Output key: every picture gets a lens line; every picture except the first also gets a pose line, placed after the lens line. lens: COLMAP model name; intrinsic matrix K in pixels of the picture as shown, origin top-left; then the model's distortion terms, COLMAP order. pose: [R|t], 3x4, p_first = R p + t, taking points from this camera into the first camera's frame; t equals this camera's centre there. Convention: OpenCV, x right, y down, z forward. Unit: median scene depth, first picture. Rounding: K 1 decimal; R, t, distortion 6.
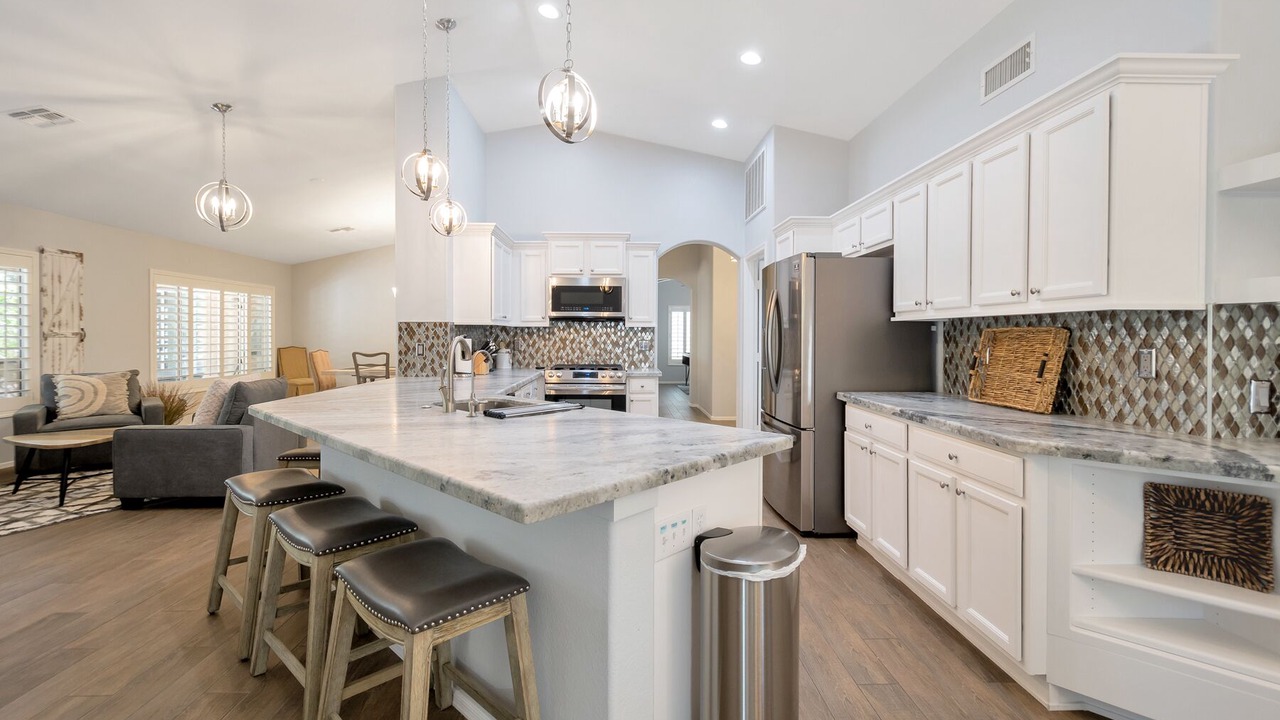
lens RADIAL K [[559.5, 0, 639.8], [0, 559.5, 343.5], [0, 0, 1]] dist [0.006862, -0.002935]
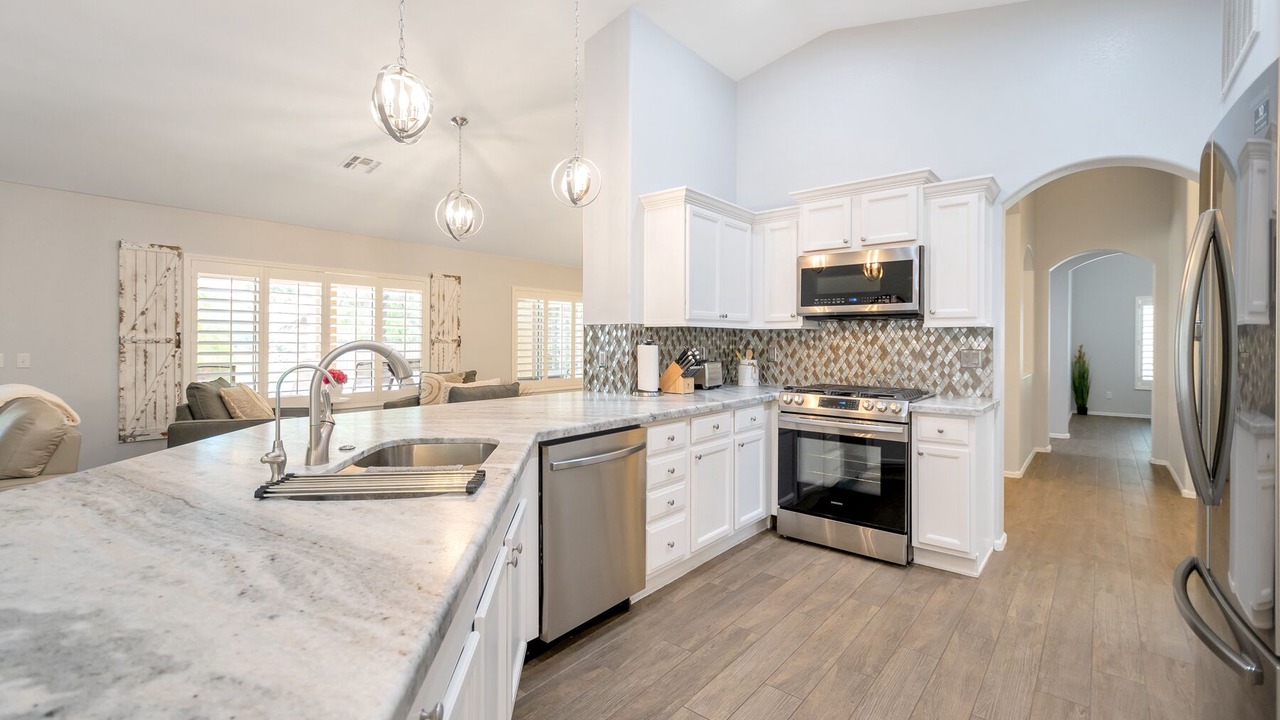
lens RADIAL K [[559.5, 0, 633.4], [0, 559.5, 347.7], [0, 0, 1]] dist [0.006862, -0.002935]
pose [[0.743015, 0.007318, -0.669234, 0.142933], [-0.011635, 0.999930, -0.001983, -0.003050], [0.669173, 0.009260, 0.743049, 0.339279]]
